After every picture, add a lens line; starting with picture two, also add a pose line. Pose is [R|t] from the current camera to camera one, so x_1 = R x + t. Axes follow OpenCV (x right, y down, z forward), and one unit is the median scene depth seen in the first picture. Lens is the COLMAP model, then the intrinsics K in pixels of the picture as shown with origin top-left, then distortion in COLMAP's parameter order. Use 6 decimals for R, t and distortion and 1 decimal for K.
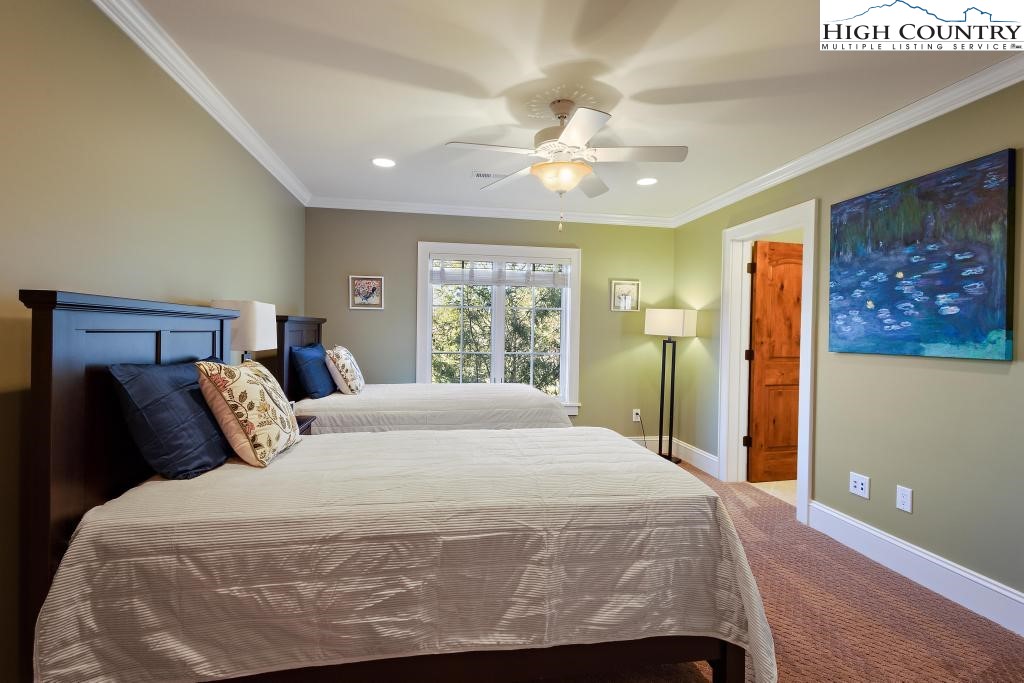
lens RADIAL K [[470.5, 0, 505.0], [0, 470.5, 339.1], [0, 0, 1]] dist [0.006117, 0.000029]
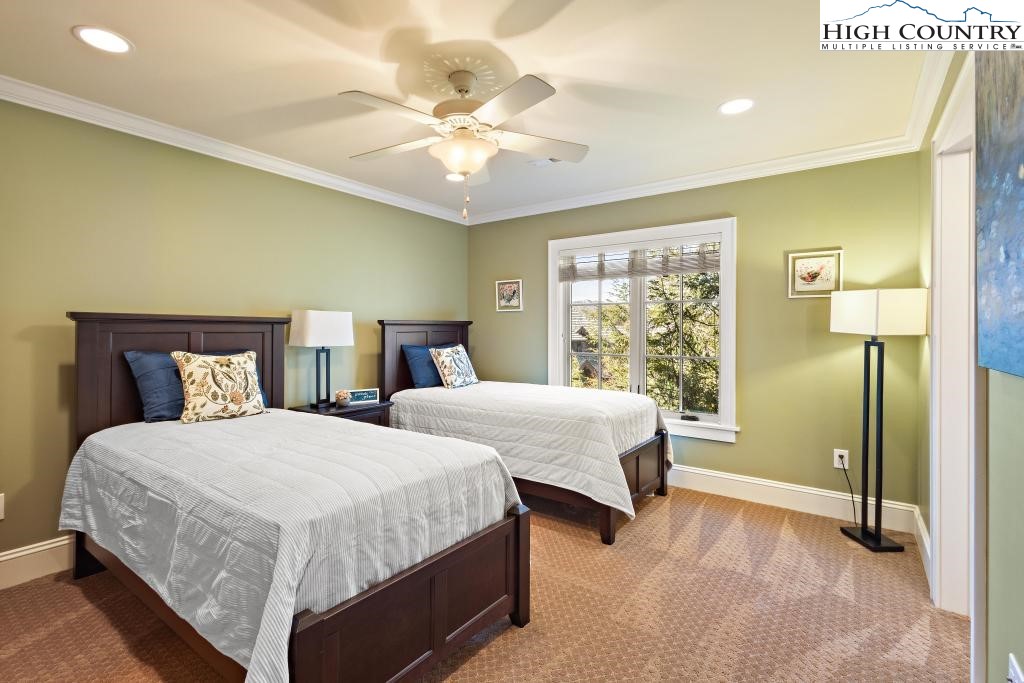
lens RADIAL K [[470.5, 0, 504.8], [0, 470.5, 332.3], [0, 0, 1]] dist [0.006117, 0.000029]
pose [[0.706389, -0.009818, -0.707755, 0.455104], [-0.003491, 0.999843, -0.017355, 0.002829], [0.707815, 0.014731, 0.706244, 0.242237]]
